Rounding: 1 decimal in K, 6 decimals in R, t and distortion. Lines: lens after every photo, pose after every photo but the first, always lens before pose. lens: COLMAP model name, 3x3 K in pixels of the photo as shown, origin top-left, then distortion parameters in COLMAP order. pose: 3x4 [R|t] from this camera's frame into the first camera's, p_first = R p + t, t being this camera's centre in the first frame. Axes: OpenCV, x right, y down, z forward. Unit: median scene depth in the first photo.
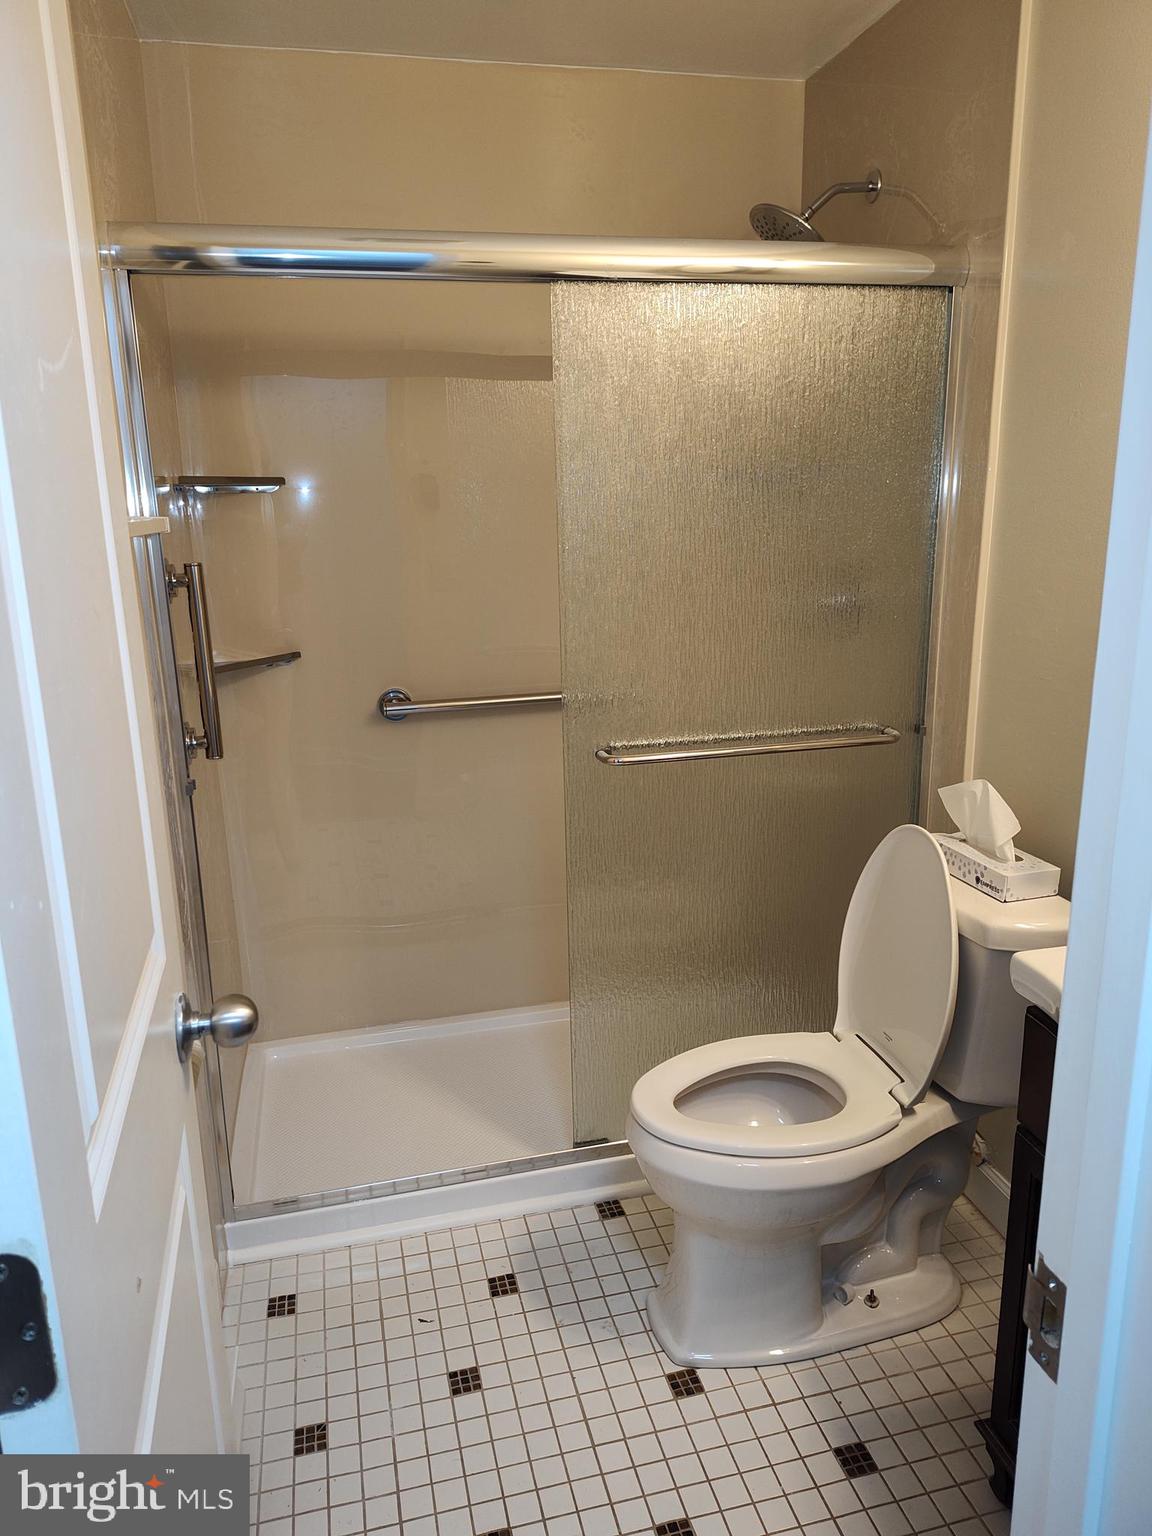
lens RADIAL K [[1053.6, 0, 576.0], [0, 1053.6, 768.0], [0, 0, 1]] dist [0.032725, -0.040578]
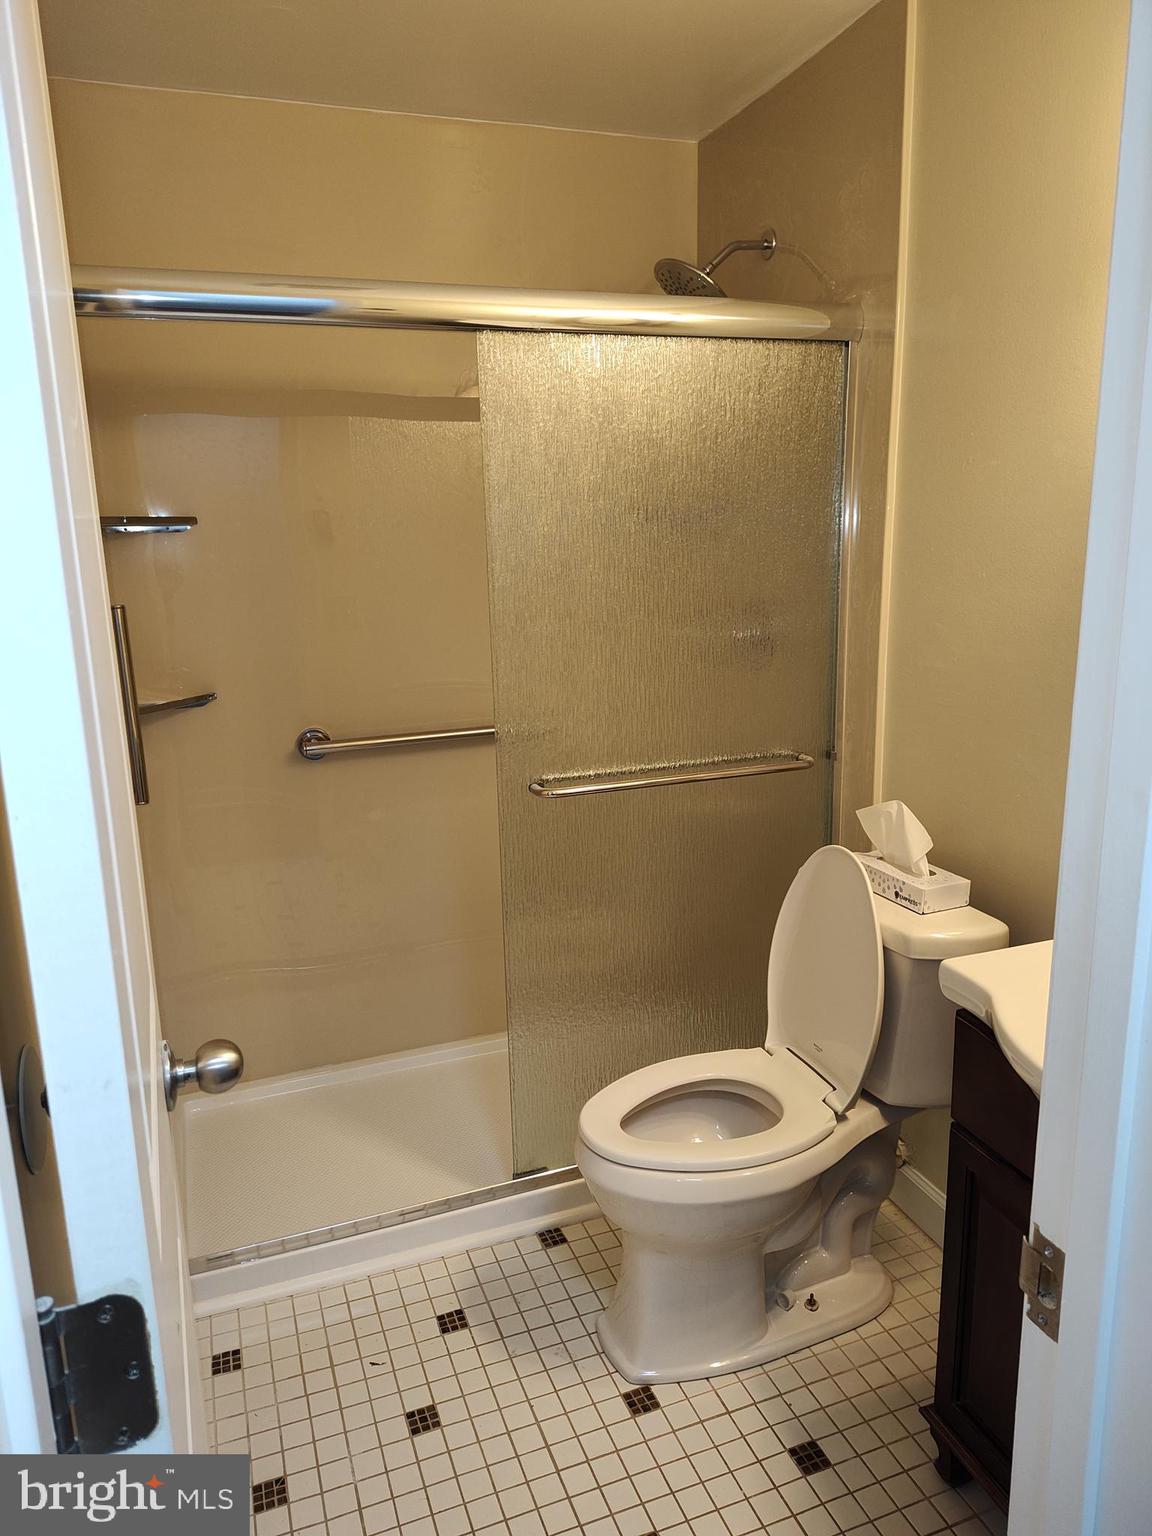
lens RADIAL K [[1052.0, 0, 580.8], [0, 1052.0, 773.8], [0, 0, 1]] dist [0.036014, -0.049081]
pose [[0.993058, -0.029725, 0.113805, -0.050770], [0.032528, 0.999209, -0.022860, -0.001711], [-0.113035, 0.026403, 0.993240, -0.021471]]
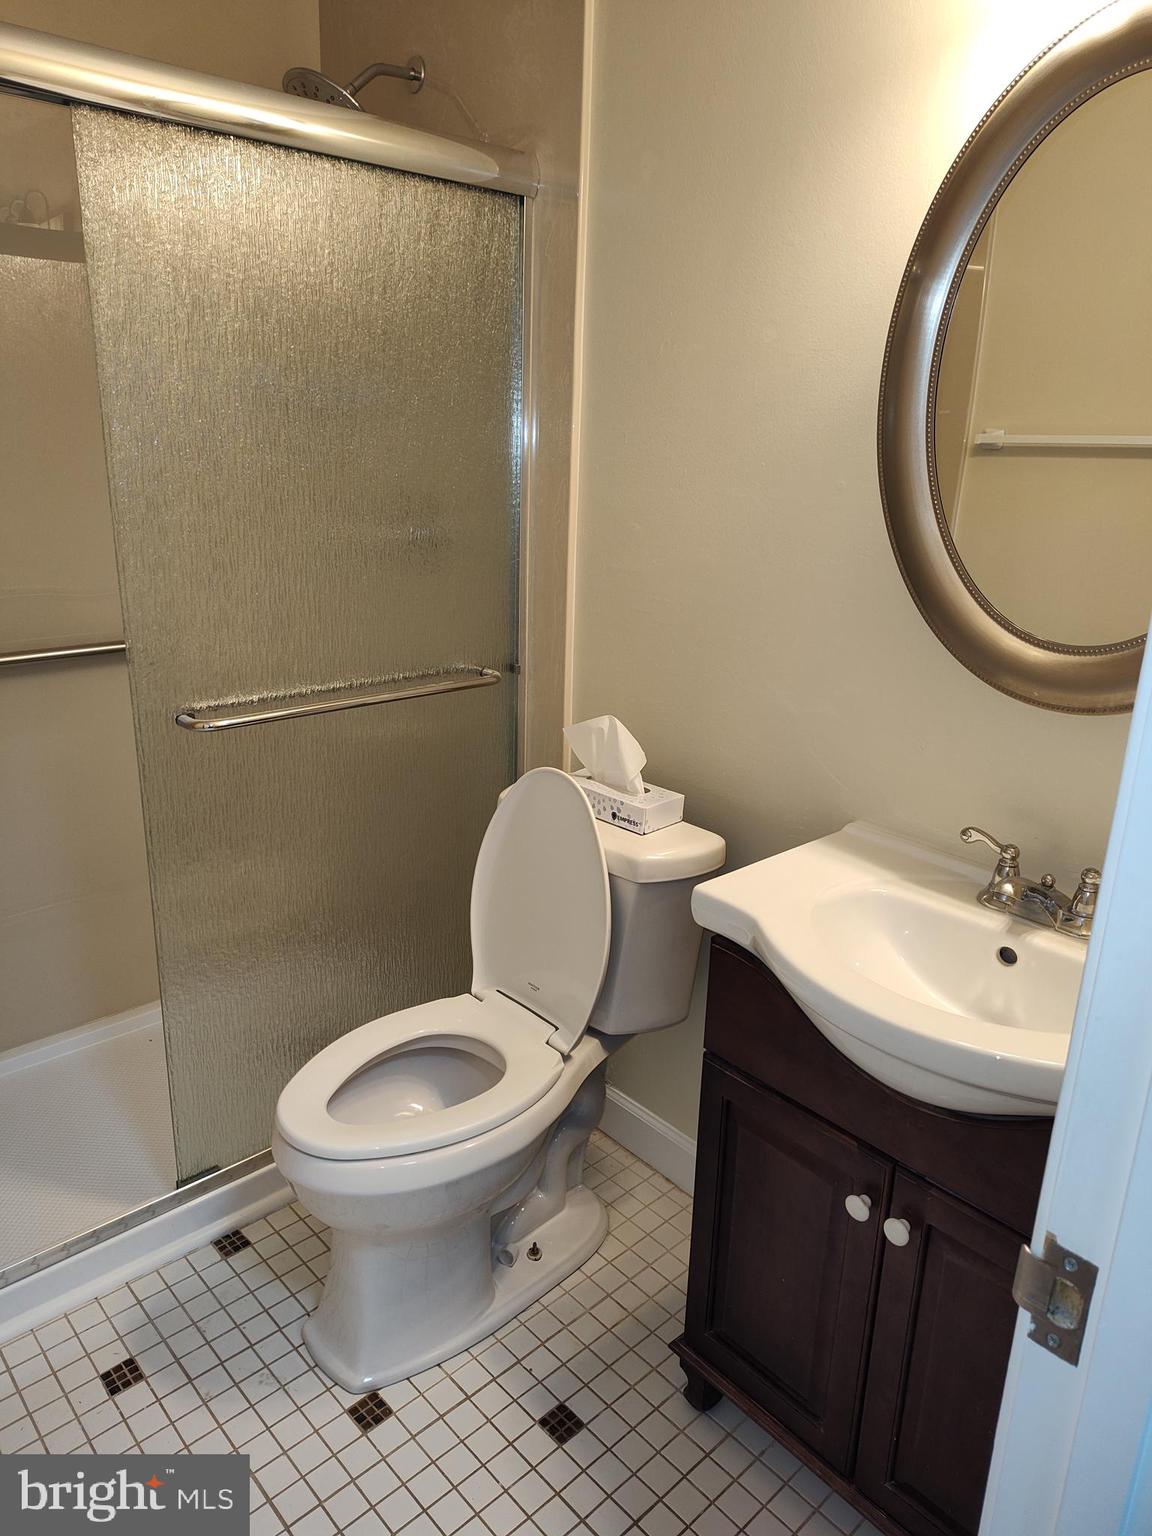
lens RADIAL K [[1052.0, 0, 580.8], [0, 1052.0, 773.8], [0, 0, 1]] dist [0.036014, -0.049081]
pose [[0.877453, -0.101817, 0.468732, -0.101241], [0.075597, 0.994353, 0.074477, -0.009017], [-0.473668, -0.029915, 0.880195, 0.137530]]
